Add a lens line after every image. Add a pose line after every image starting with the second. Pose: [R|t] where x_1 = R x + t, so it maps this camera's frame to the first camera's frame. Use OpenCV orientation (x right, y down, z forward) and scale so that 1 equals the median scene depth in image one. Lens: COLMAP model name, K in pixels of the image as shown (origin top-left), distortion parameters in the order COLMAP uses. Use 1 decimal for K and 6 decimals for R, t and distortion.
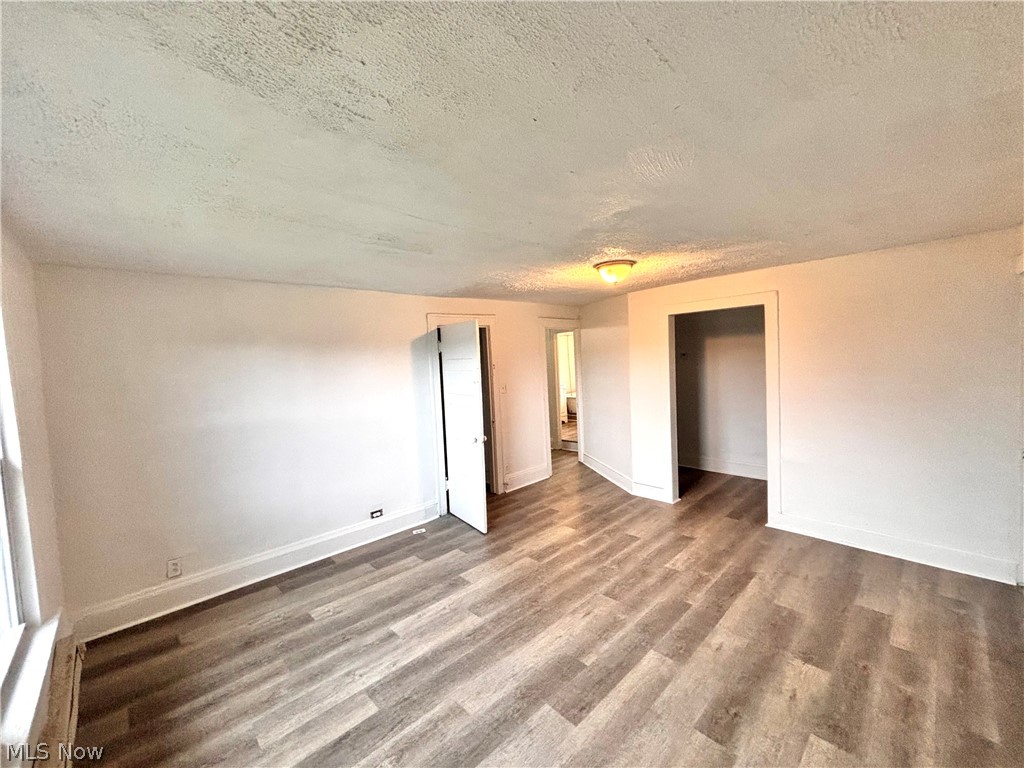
lens RADIAL K [[415.2, 0, 509.7], [0, 415.2, 377.0], [0, 0, 1]] dist [-0.004397, 0.001007]
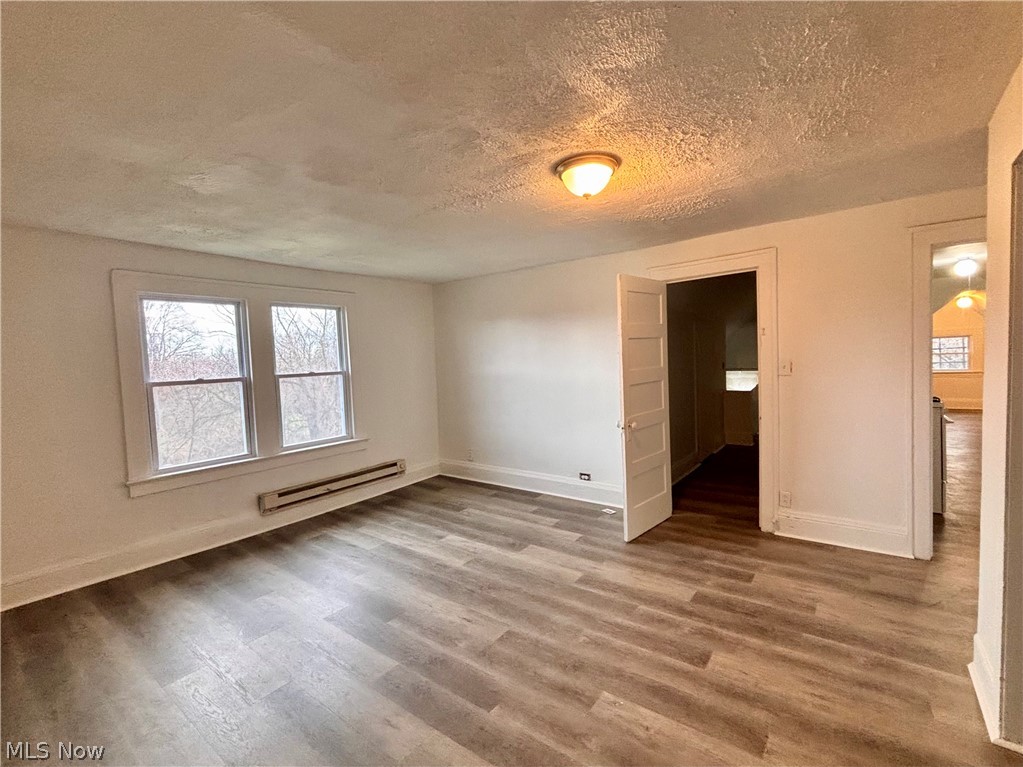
lens RADIAL K [[467.9, 0, 514.7], [0, 467.9, 388.7], [0, 0, 1]] dist [-0.000691, -0.000635]
pose [[0.184757, 0.121167, -0.975286, 0.887119], [-0.026971, 0.992622, 0.118211, -0.016334], [0.982414, 0.004465, 0.186662, 0.743362]]
